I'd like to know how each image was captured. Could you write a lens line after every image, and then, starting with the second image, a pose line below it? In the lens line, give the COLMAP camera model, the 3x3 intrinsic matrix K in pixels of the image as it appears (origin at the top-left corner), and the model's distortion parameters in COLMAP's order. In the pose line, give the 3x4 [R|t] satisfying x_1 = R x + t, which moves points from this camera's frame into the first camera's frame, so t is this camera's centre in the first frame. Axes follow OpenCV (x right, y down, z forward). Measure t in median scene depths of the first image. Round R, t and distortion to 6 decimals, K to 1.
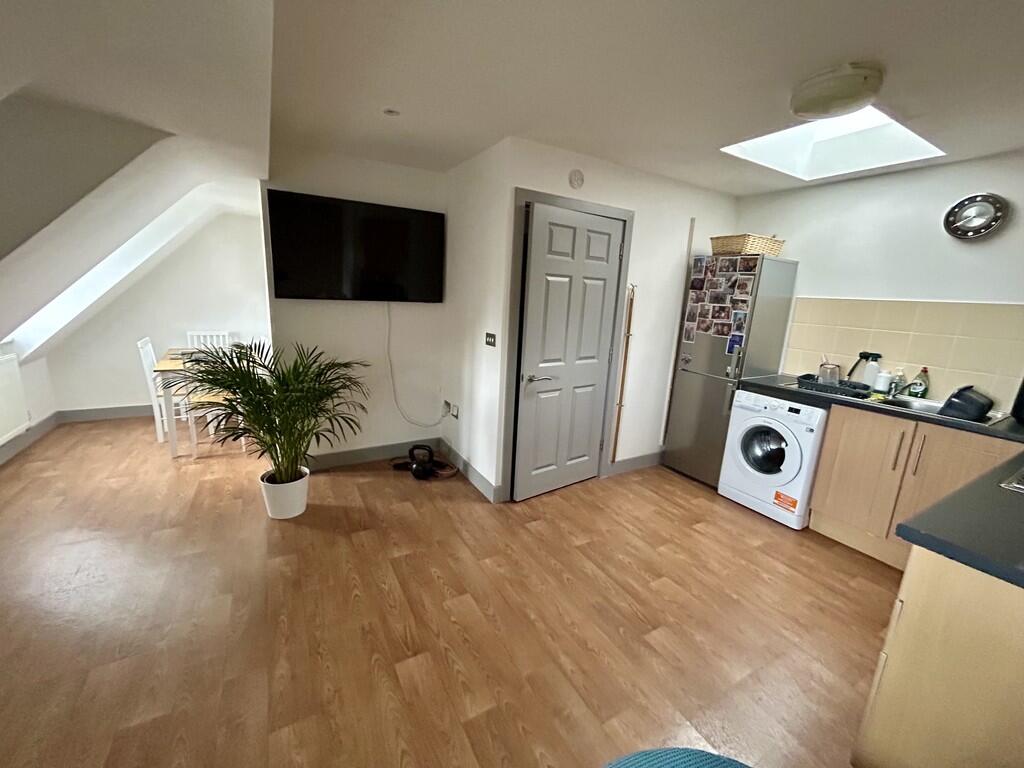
lens RADIAL K [[412.9, 0, 511.8], [0, 412.9, 382.1], [0, 0, 1]] dist [0.000786, -0.000256]
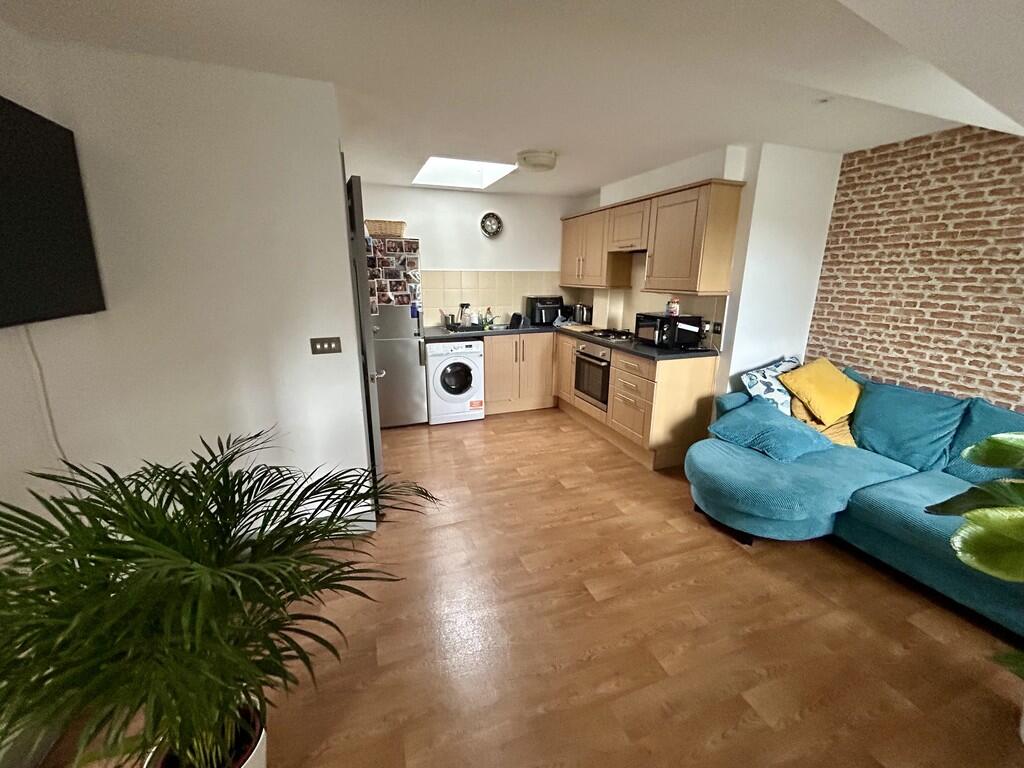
lens RADIAL K [[412.9, 0, 511.8], [0, 412.9, 382.1], [0, 0, 1]] dist [0.000786, -0.000256]
pose [[0.170543, -0.299257, 0.938808, -0.683405], [0.212776, 0.941472, 0.261453, -0.154541], [-0.962103, 0.155167, 0.224236, 0.468312]]
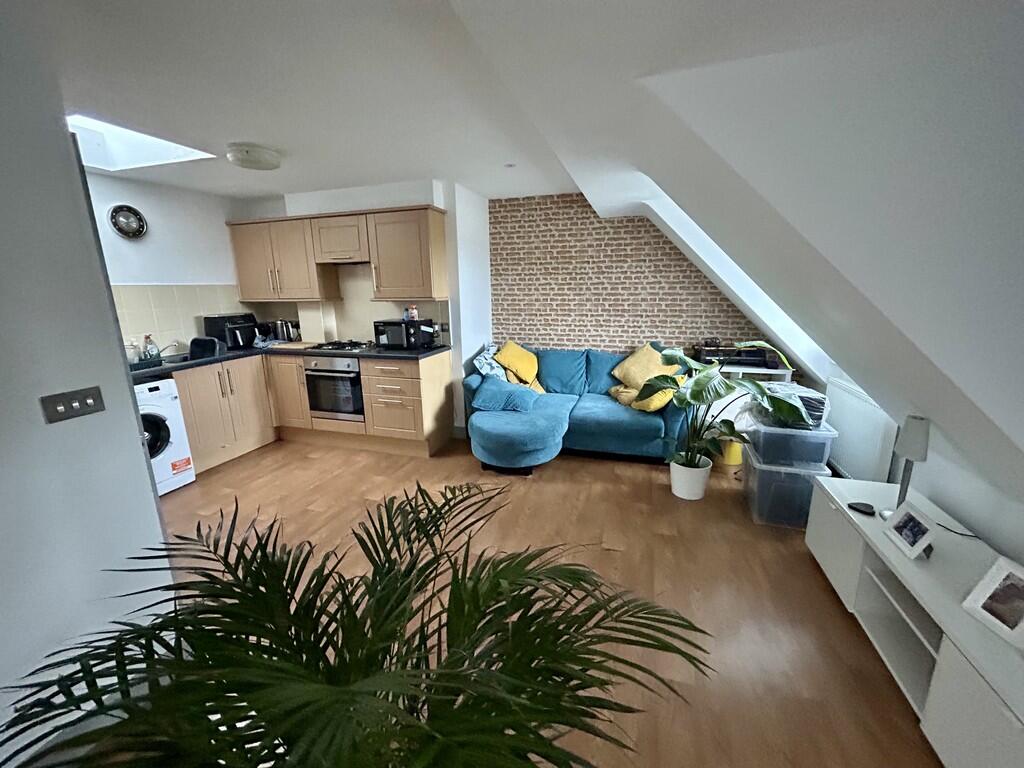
lens RADIAL K [[412.9, 0, 511.8], [0, 412.9, 382.1], [0, 0, 1]] dist [0.000786, -0.000256]
pose [[-0.672335, -0.206538, 0.710850, -0.652366], [0.140071, 0.907443, 0.396140, -0.222685], [-0.726874, 0.365908, -0.581176, 0.839745]]
